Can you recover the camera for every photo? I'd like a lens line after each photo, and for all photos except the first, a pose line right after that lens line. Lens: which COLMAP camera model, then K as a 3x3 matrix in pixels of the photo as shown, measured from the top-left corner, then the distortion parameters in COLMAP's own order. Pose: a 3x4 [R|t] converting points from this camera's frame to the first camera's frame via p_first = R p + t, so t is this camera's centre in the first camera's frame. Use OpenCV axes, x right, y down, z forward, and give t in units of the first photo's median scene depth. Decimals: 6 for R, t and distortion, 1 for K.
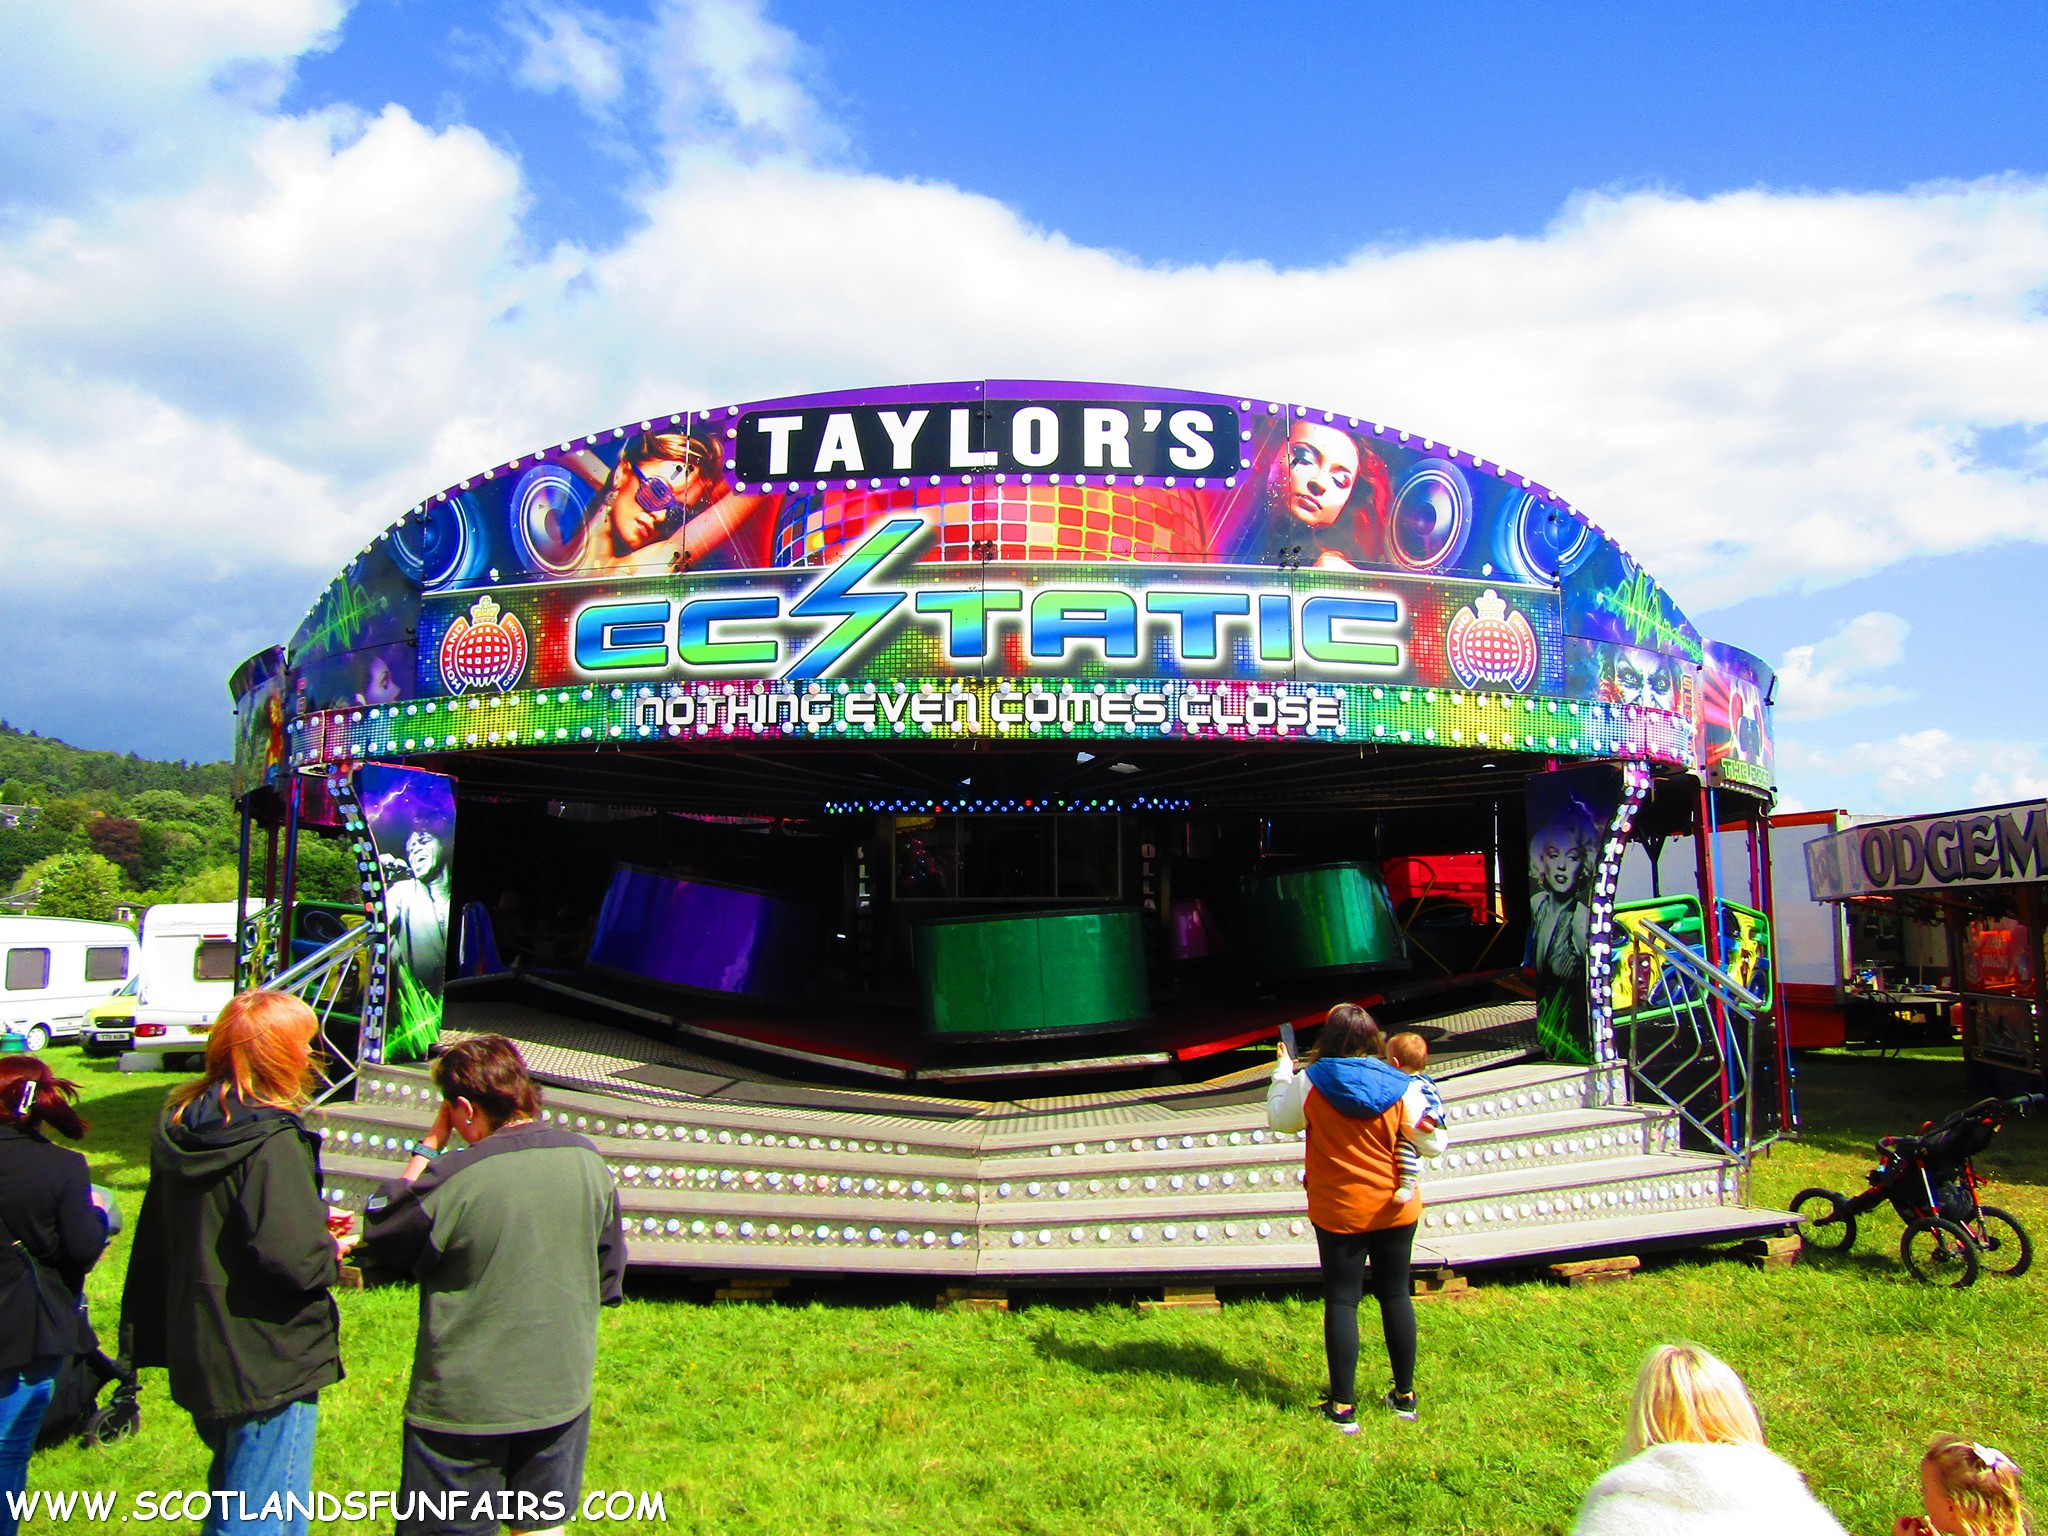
lens RADIAL K [[1437.7, 0, 1019.8], [0, 1437.7, 770.6], [0, 0, 1]] dist [-0.012561, 0.002181]
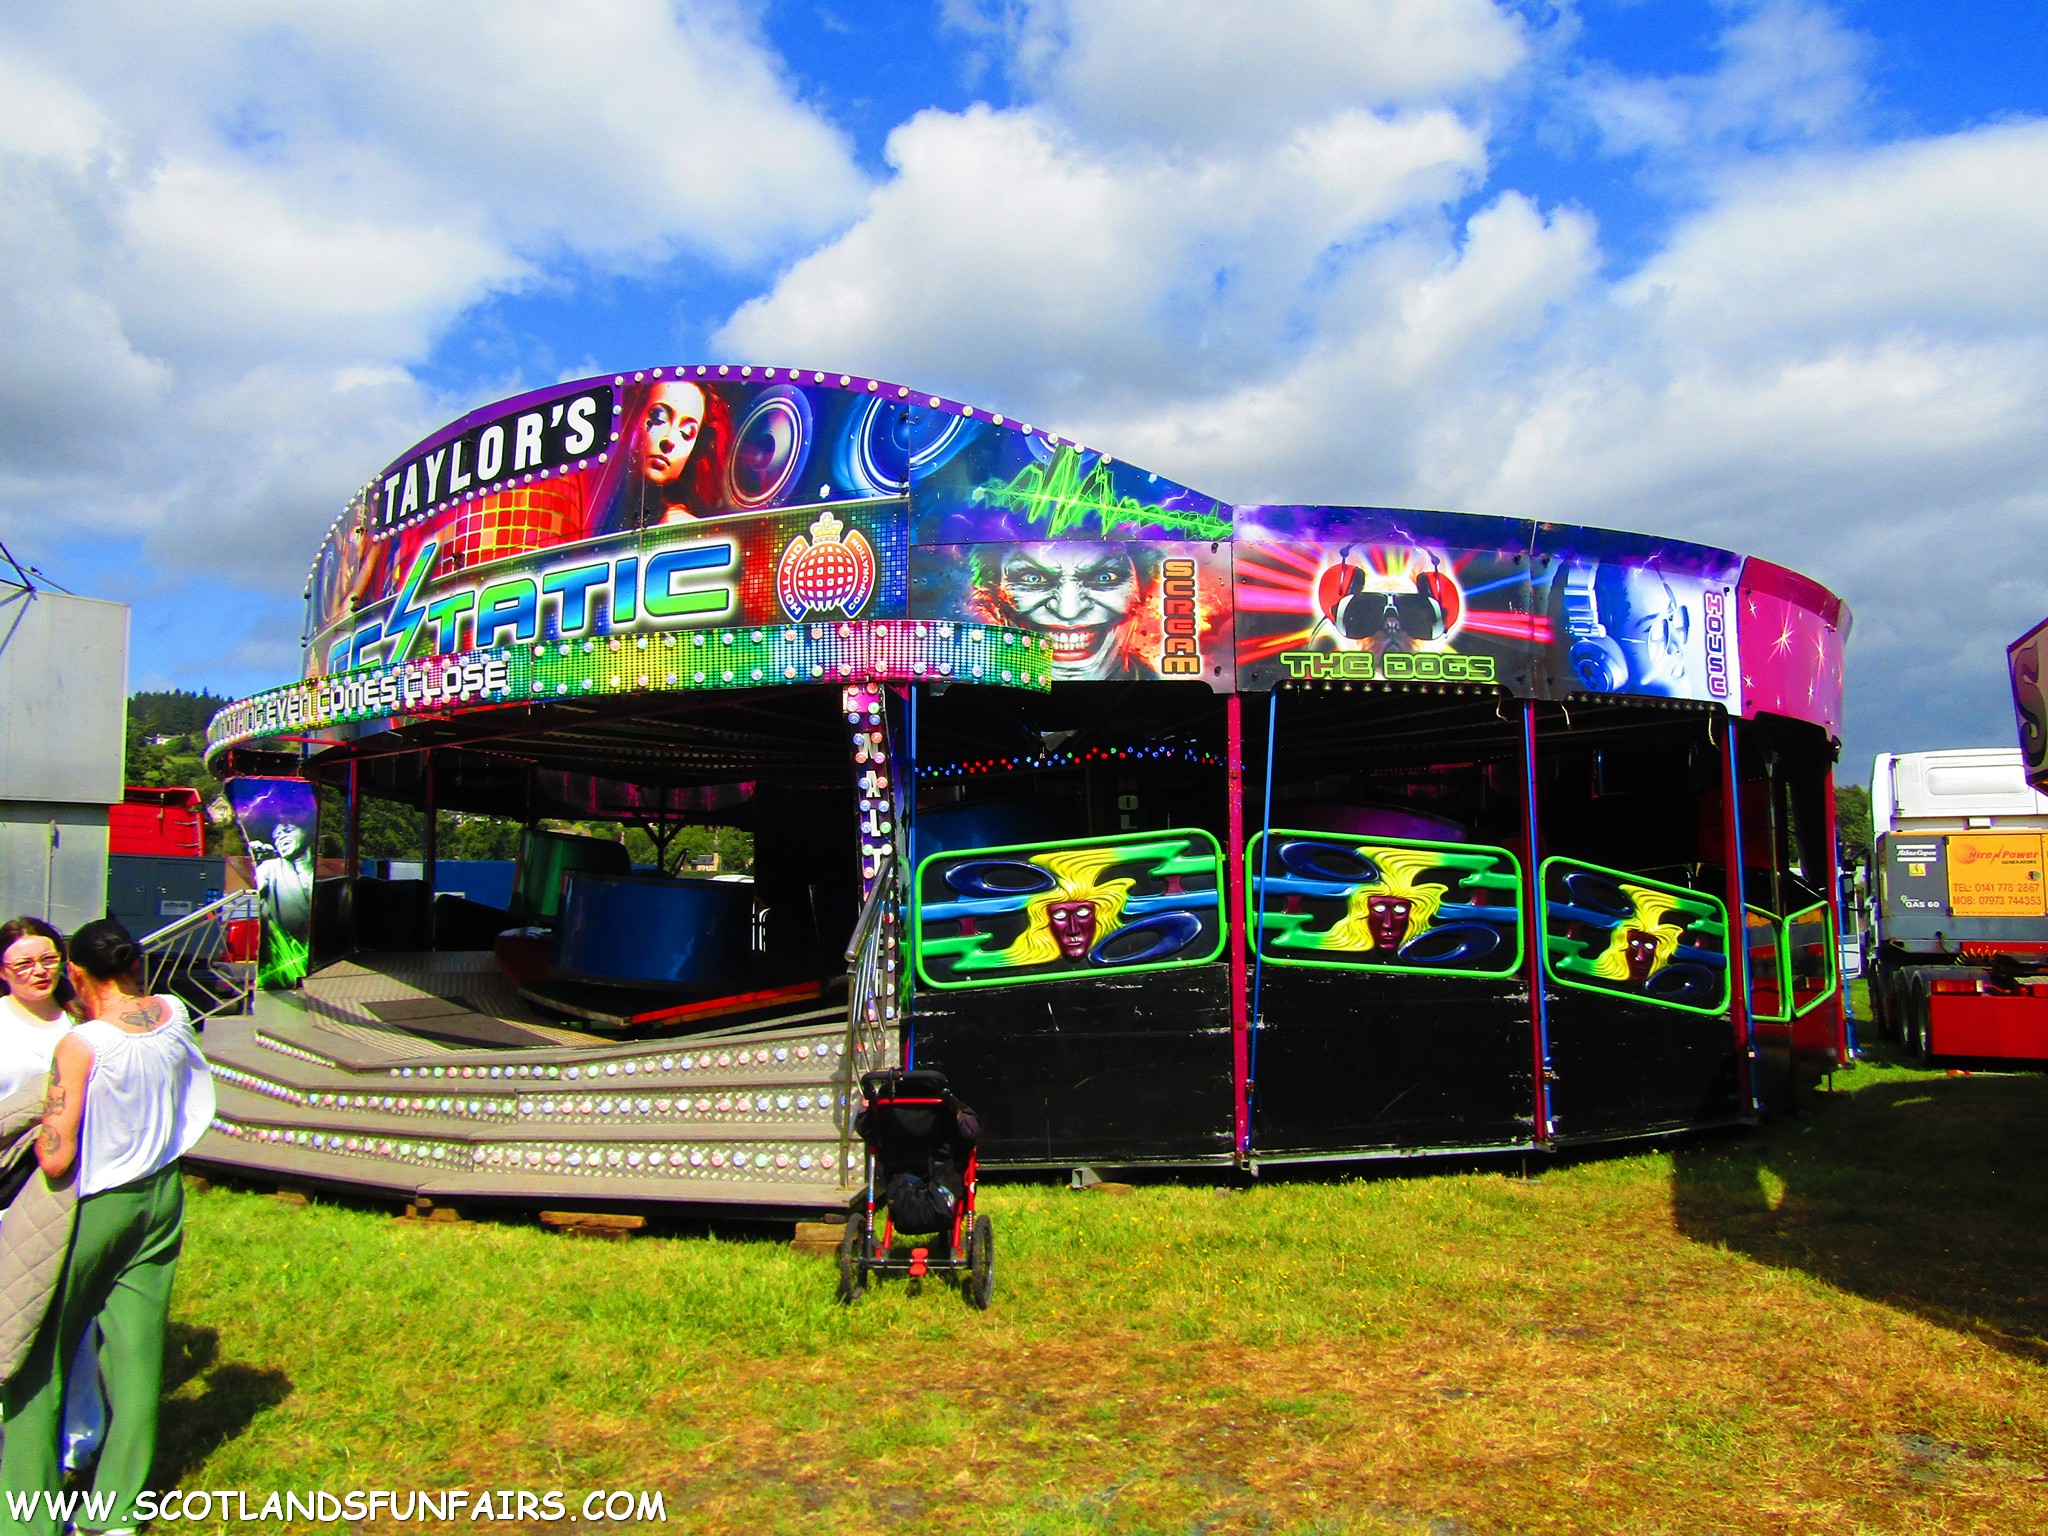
lens RADIAL K [[1437.7, 0, 1020.5], [0, 1437.7, 767.0], [0, 0, 1]] dist [-0.012561, 0.002181]
pose [[0.794253, -0.069356, -0.603616, 0.997717], [0.079515, 0.996784, -0.009904, 0.059010], [0.602362, -0.040130, 0.797214, 0.333026]]
